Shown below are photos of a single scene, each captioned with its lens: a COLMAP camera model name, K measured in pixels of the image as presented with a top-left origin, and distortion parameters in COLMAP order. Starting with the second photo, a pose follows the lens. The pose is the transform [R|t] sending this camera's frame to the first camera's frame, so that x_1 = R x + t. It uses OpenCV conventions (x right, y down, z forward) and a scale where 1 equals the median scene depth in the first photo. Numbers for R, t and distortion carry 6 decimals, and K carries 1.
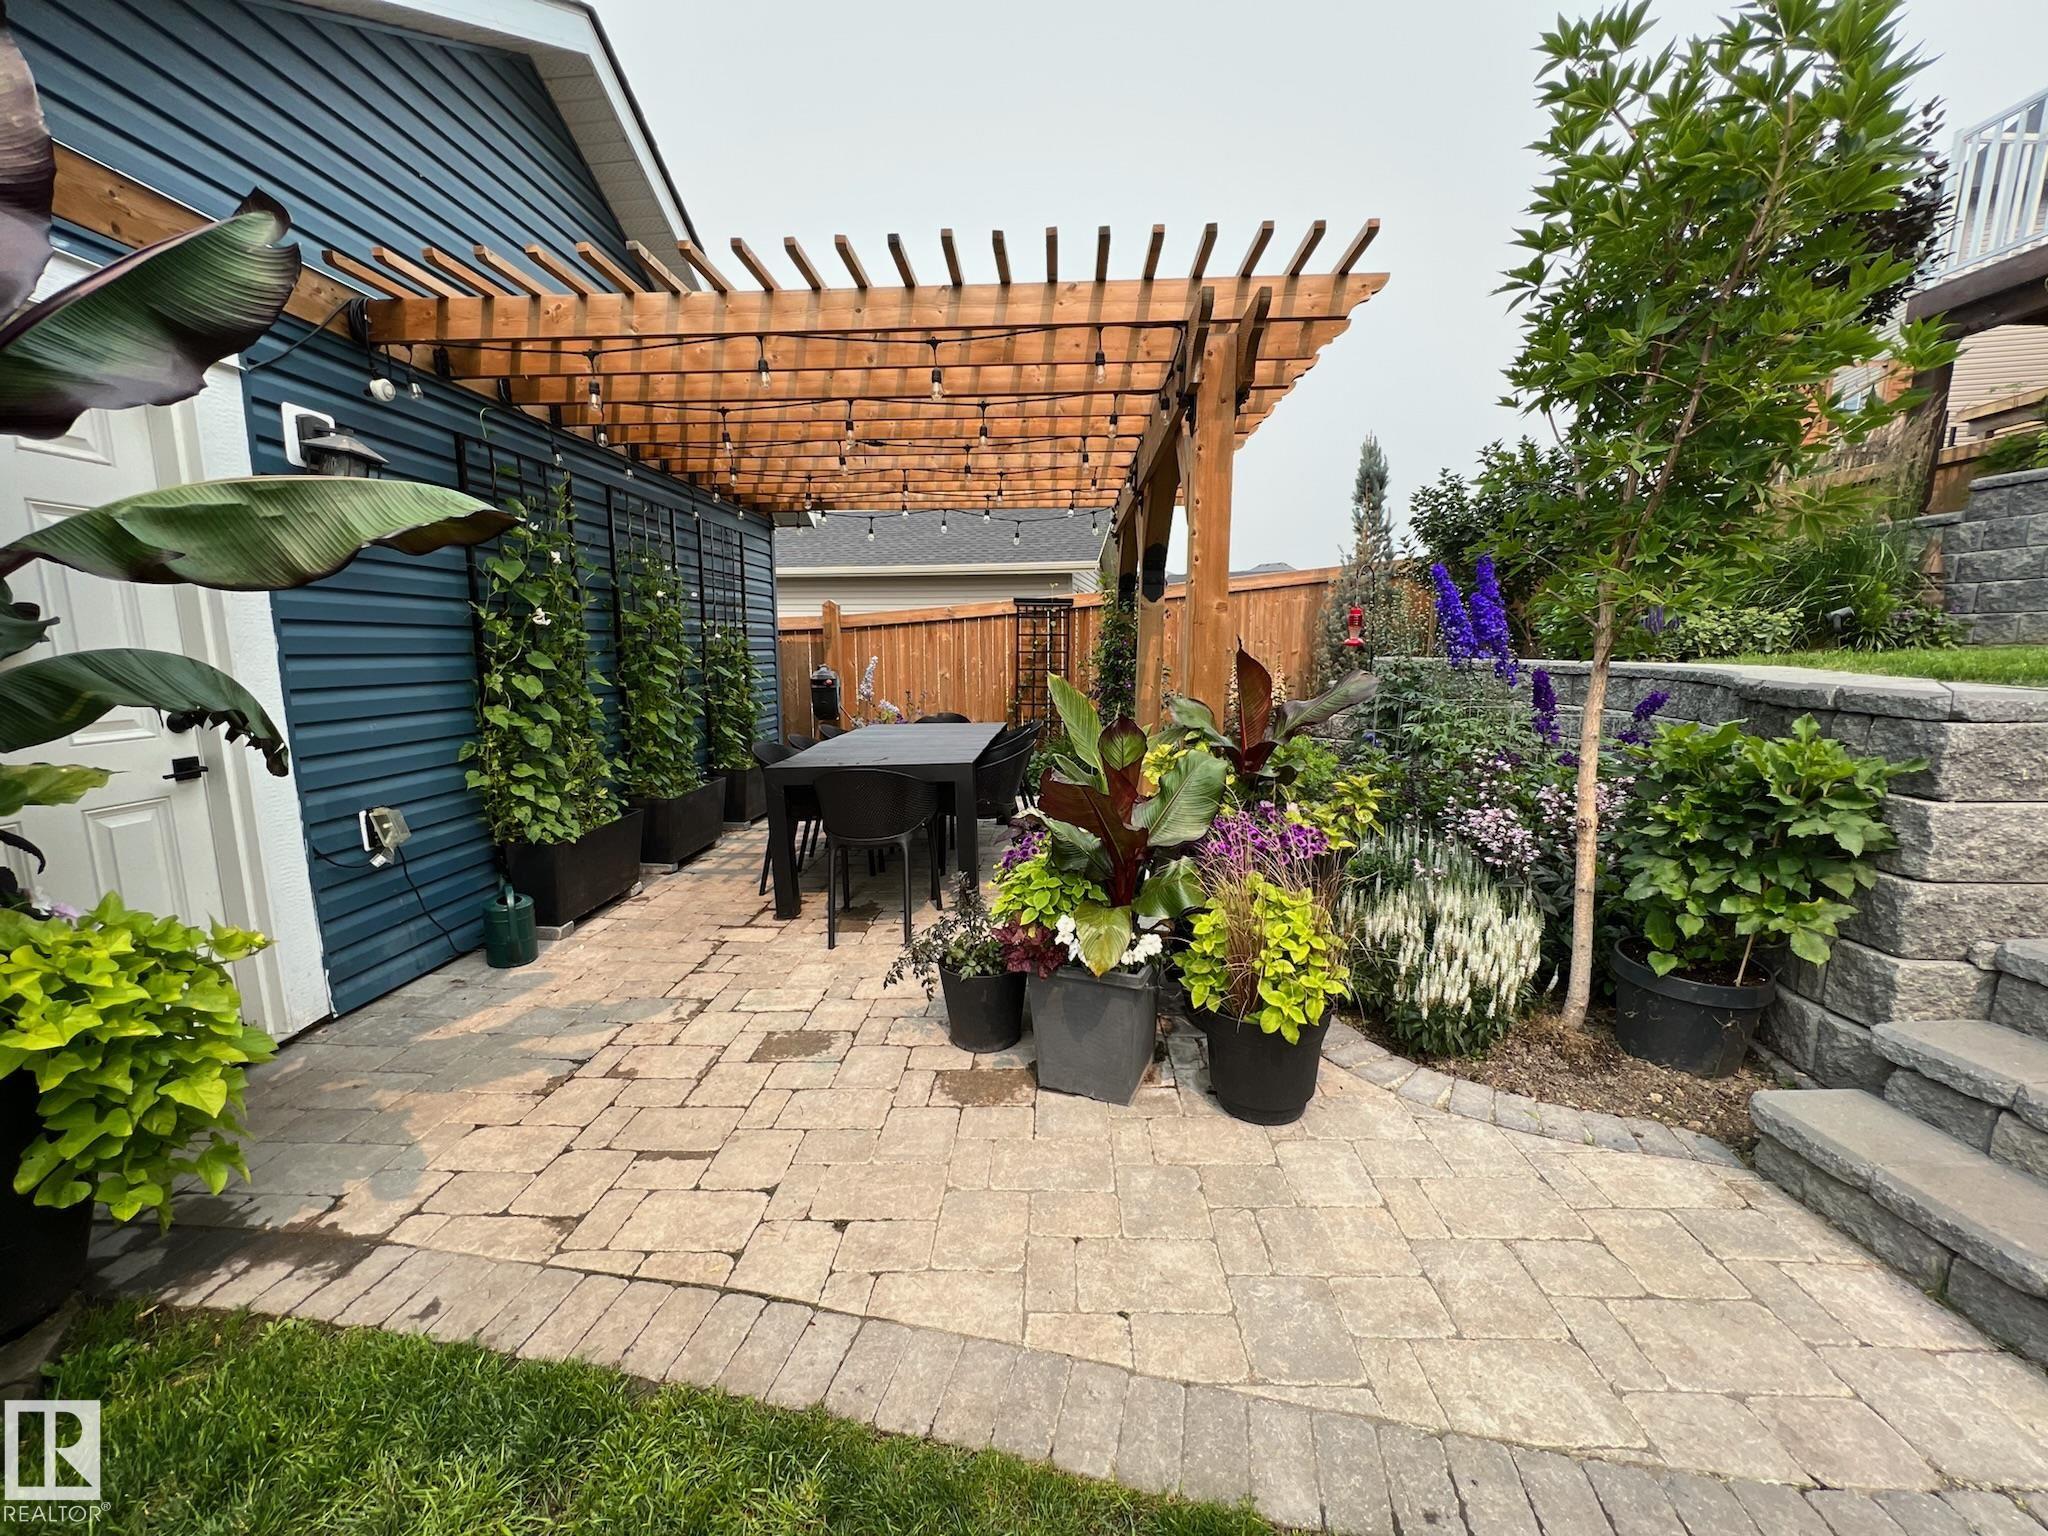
lens RADIAL K [[830.0, 0, 1029.5], [0, 830.0, 779.1], [0, 0, 1]] dist [0.000769, 0.000090]
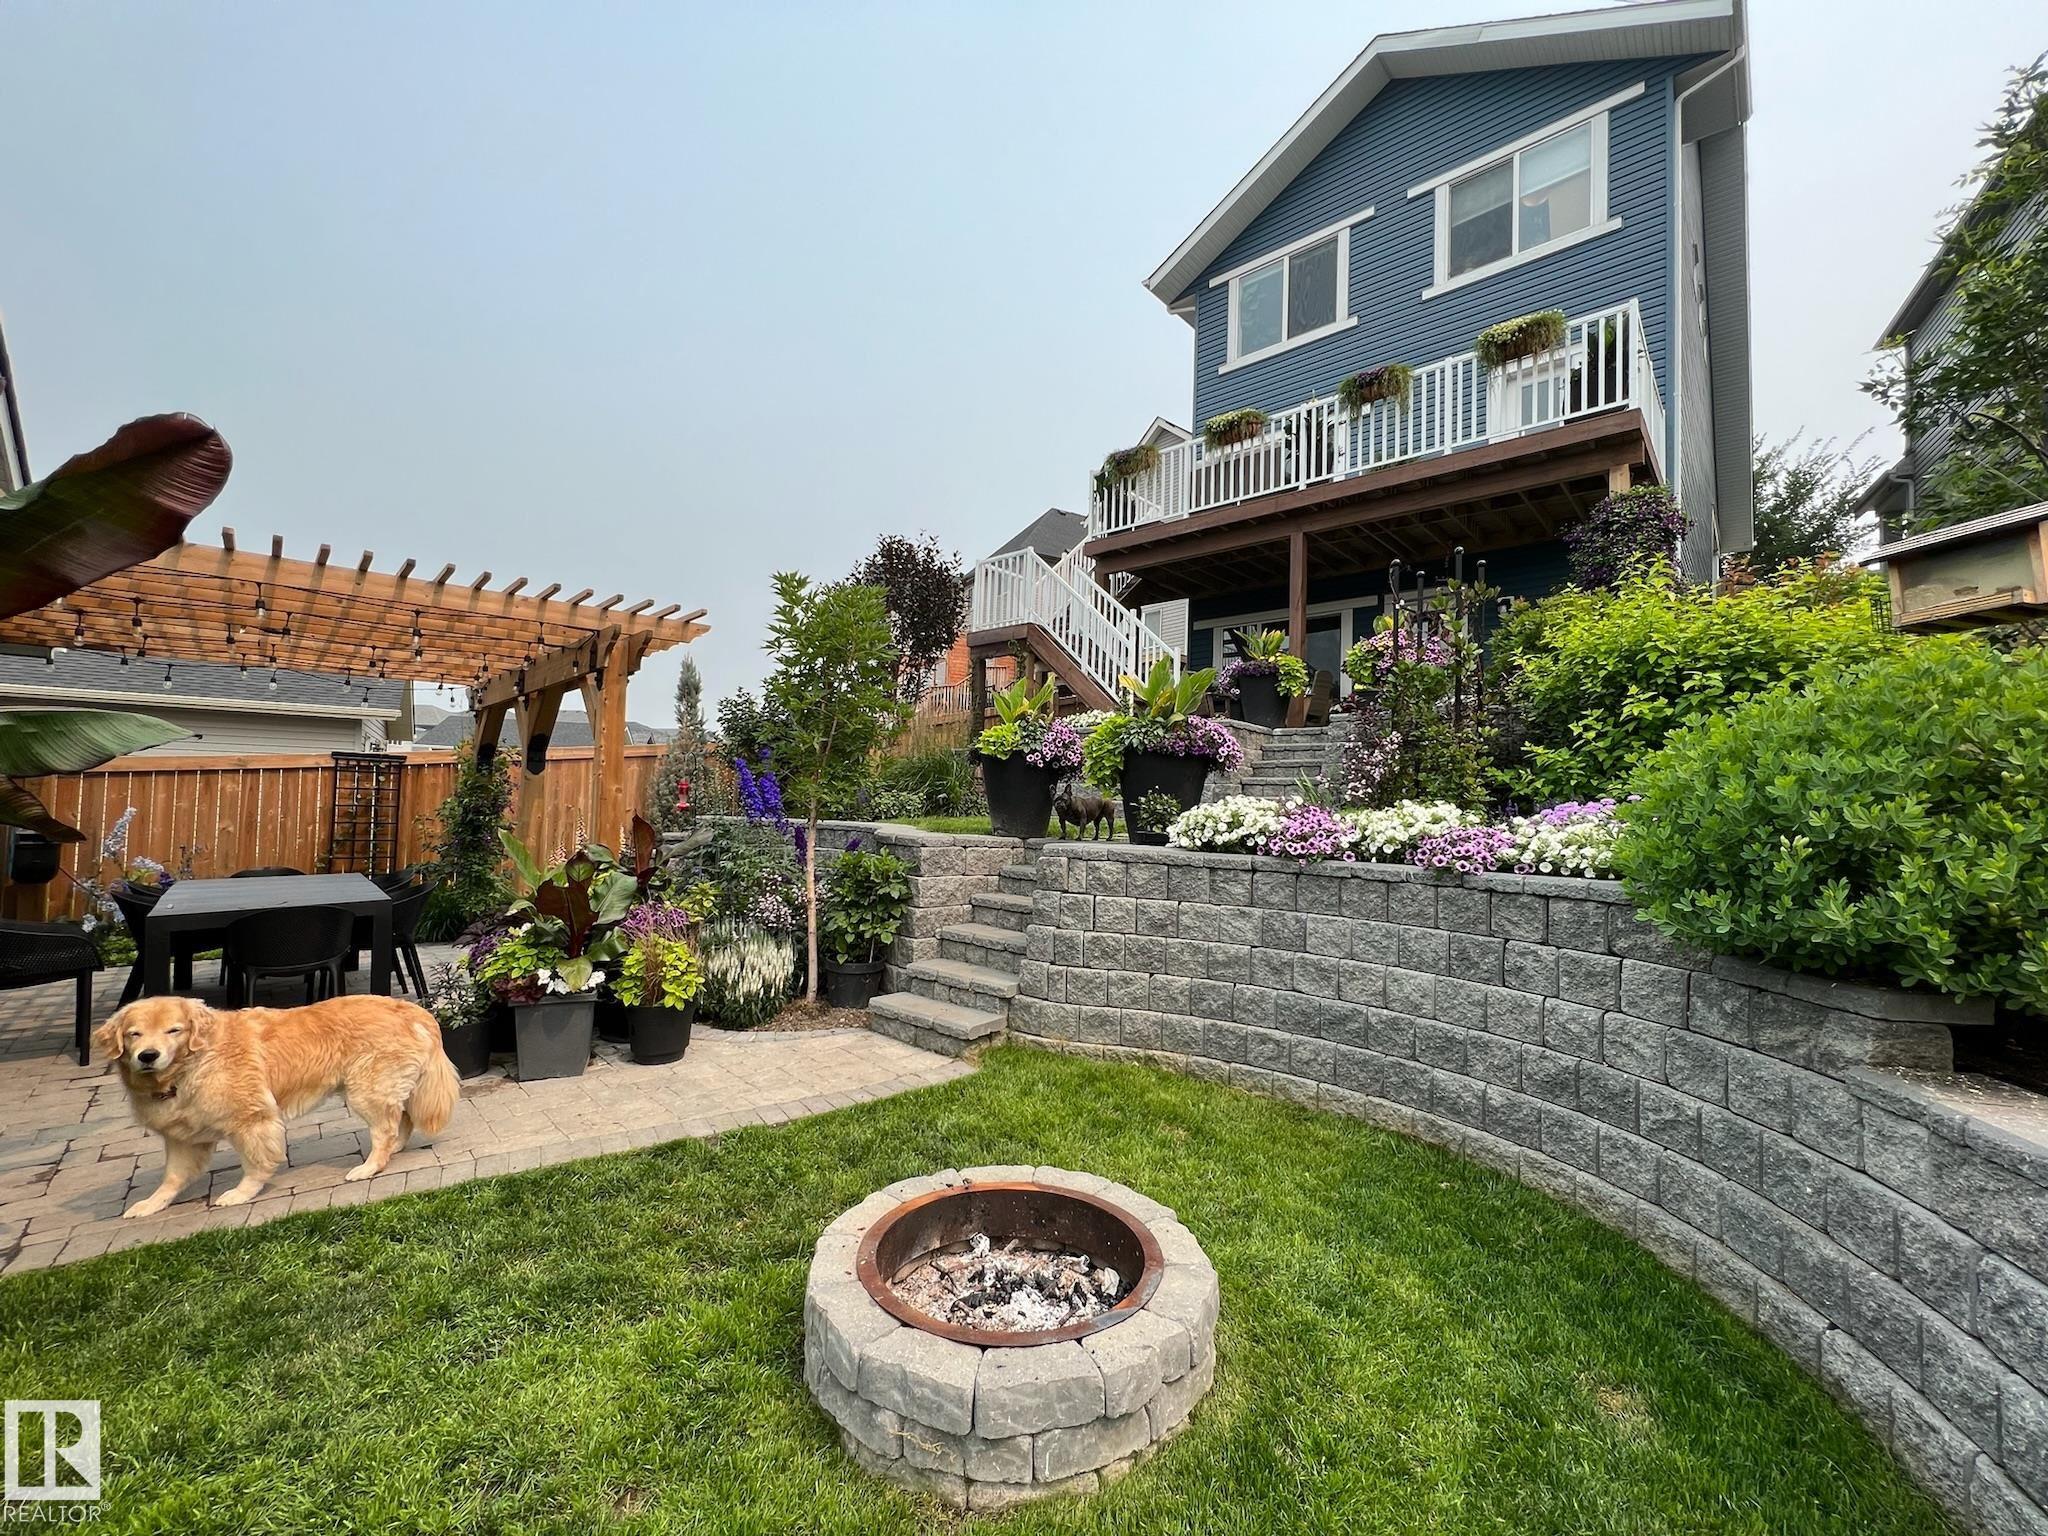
lens RADIAL K [[830.0, 0, 1029.5], [0, 830.0, 779.1], [0, 0, 1]] dist [0.000769, 0.000090]
pose [[0.704373, 0.041336, 0.708626, -0.468042], [0.087894, 0.985541, -0.144857, 0.110520], [-0.704367, 0.164317, 0.690555, -0.943740]]
